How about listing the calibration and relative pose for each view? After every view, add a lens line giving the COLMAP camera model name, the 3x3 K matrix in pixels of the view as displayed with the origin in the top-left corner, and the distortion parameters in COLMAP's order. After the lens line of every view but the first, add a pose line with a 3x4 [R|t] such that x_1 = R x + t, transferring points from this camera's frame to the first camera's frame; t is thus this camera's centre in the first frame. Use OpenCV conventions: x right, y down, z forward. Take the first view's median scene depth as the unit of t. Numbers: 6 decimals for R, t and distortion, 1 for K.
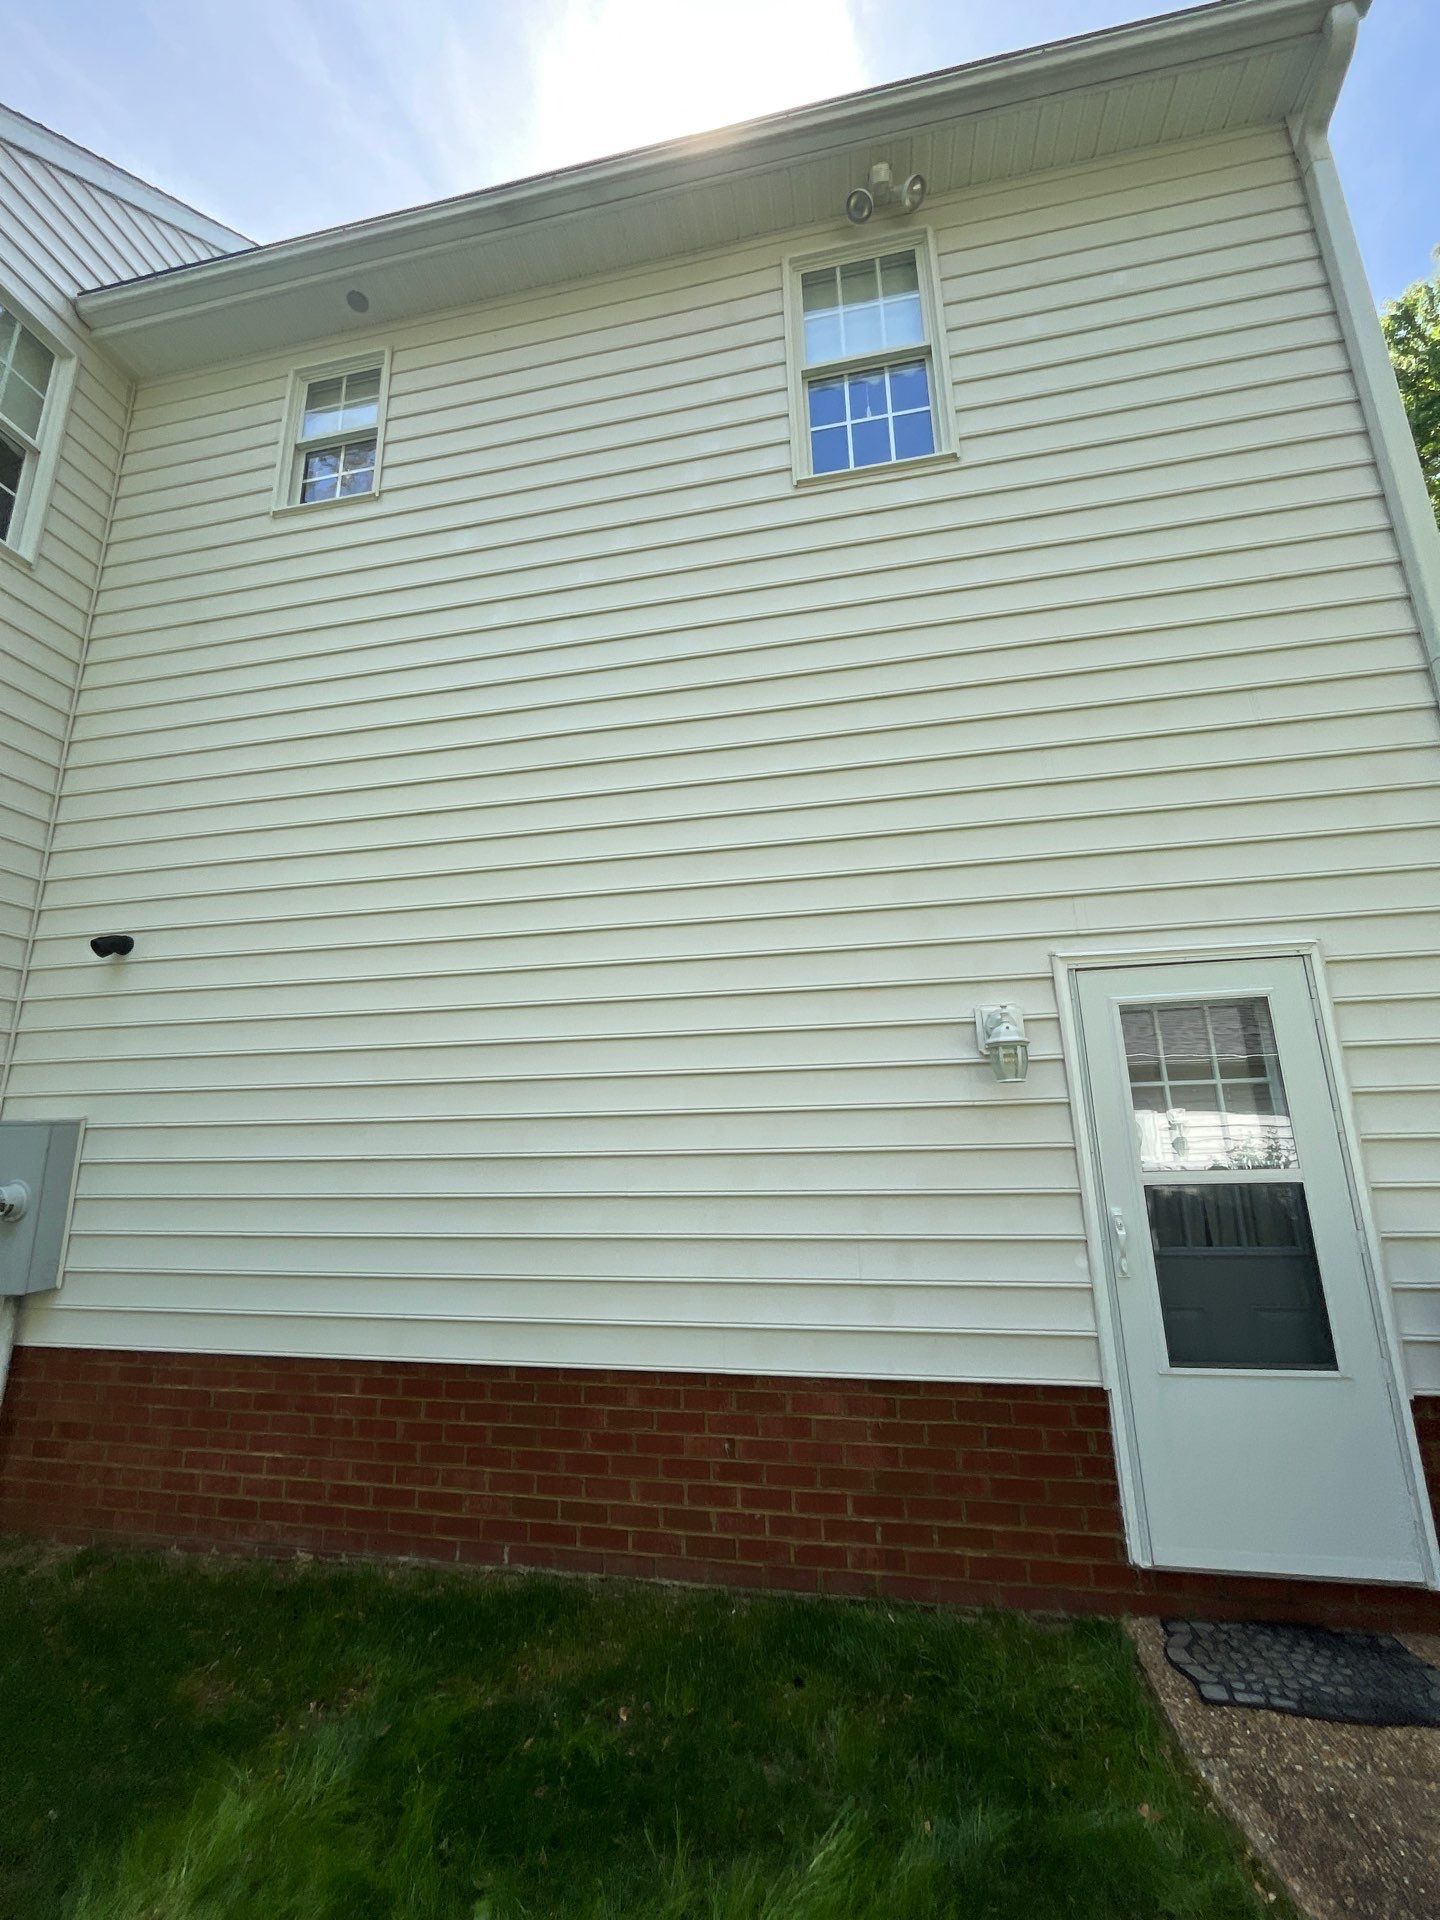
lens RADIAL K [[783.1, 0, 720.0], [0, 783.1, 960.0], [0, 0, 1]] dist [-0.002968, 0.000044]
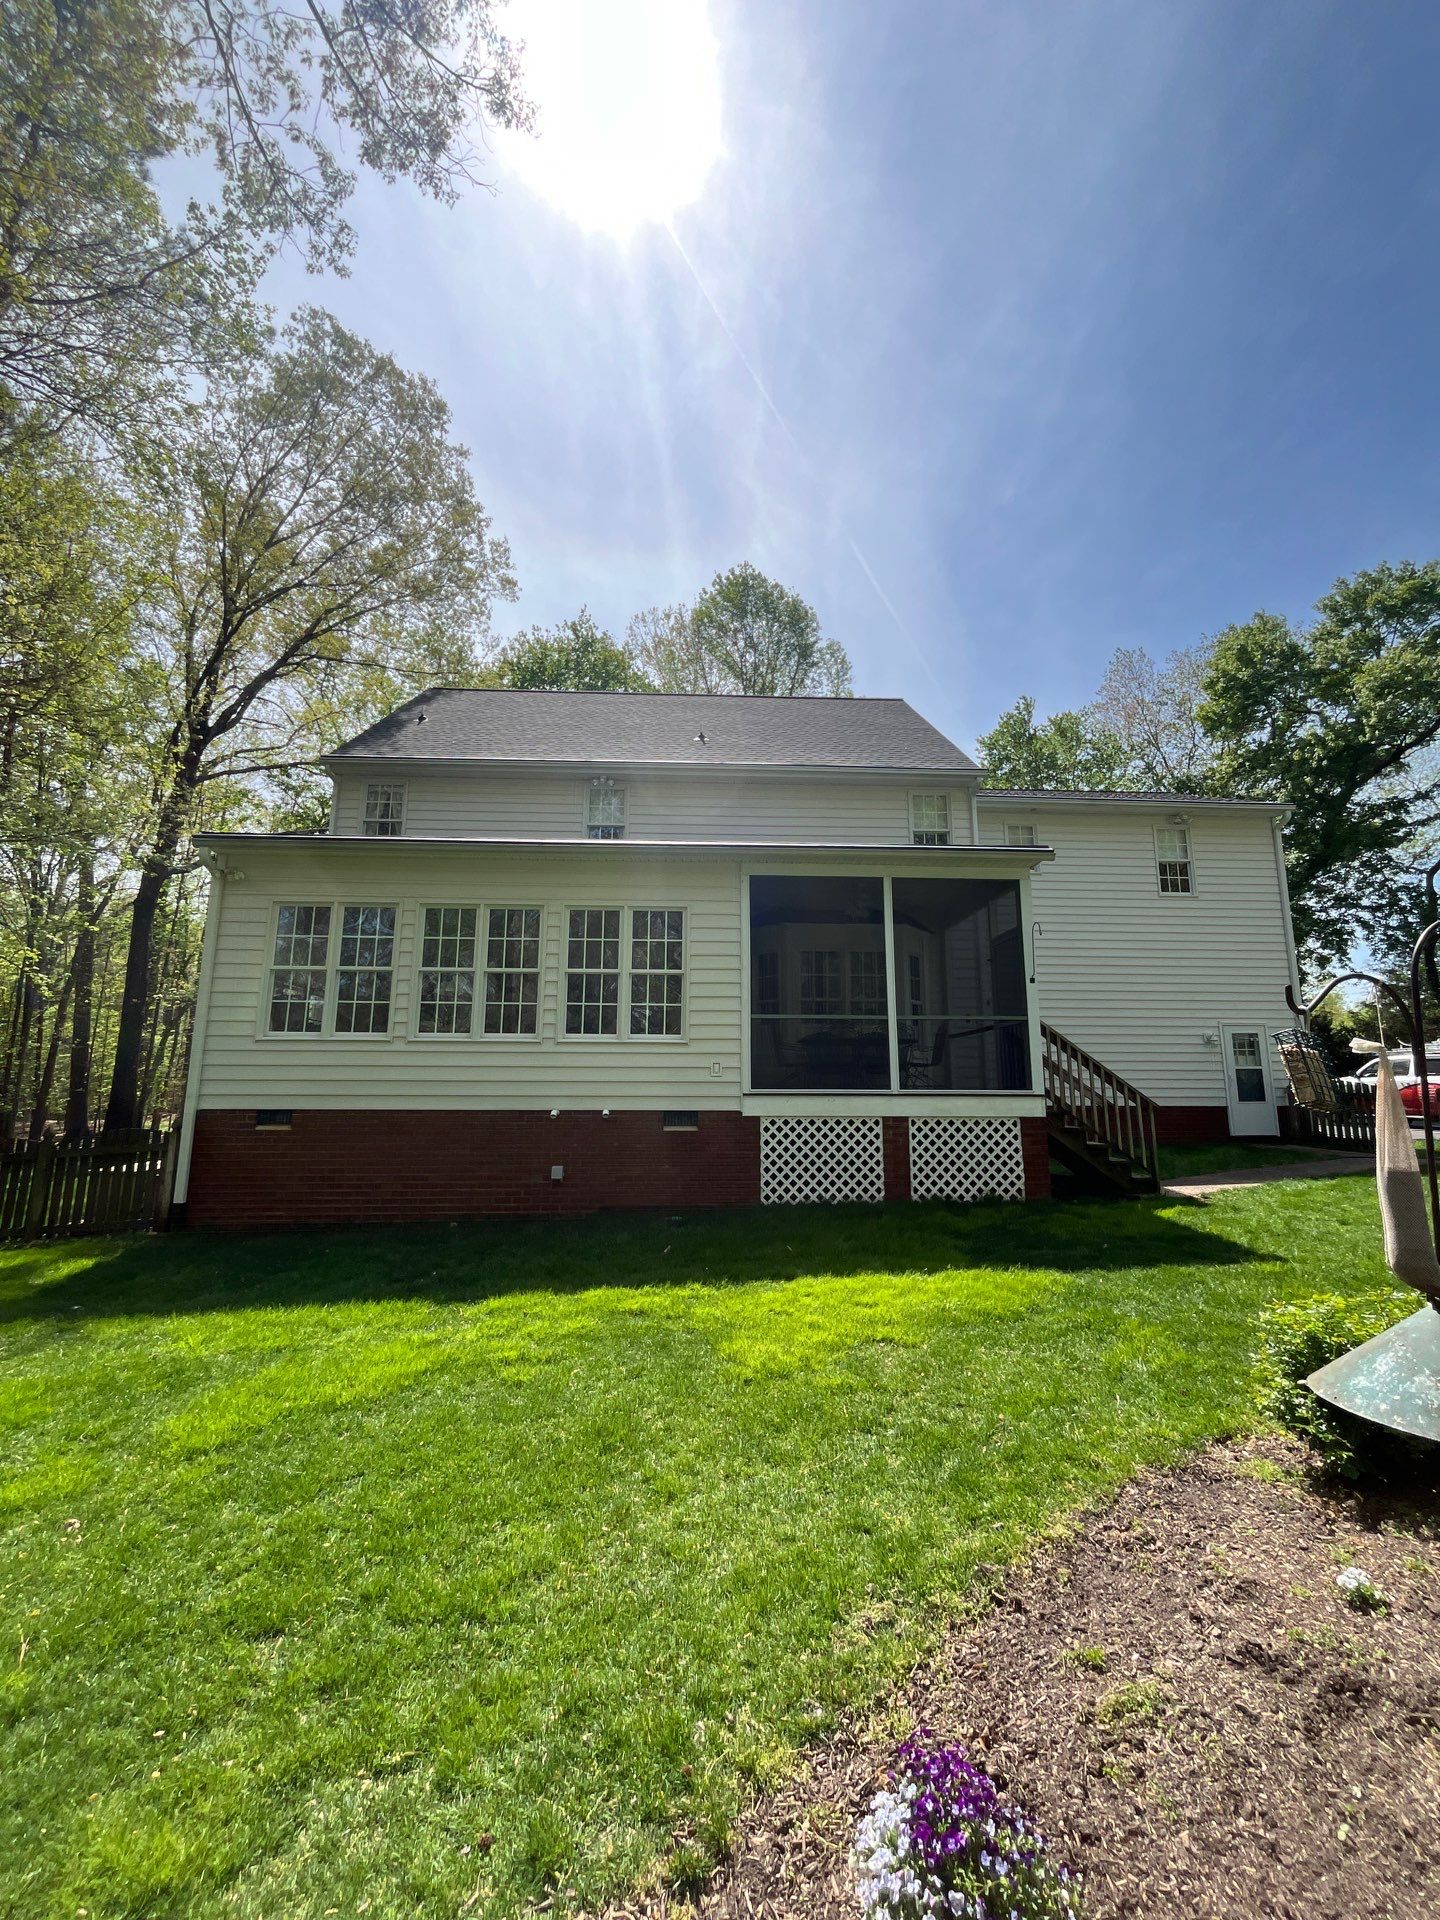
lens RADIAL K [[770.3, 0, 691.8], [0, 770.3, 974.9], [0, 0, 1]] dist [-0.003013, -0.000241]
pose [[0.975045, 0.063039, 0.212869, -3.844129], [-0.077066, 0.995323, 0.058245, -0.328491], [-0.208202, -0.073197, 0.975343, -2.974263]]
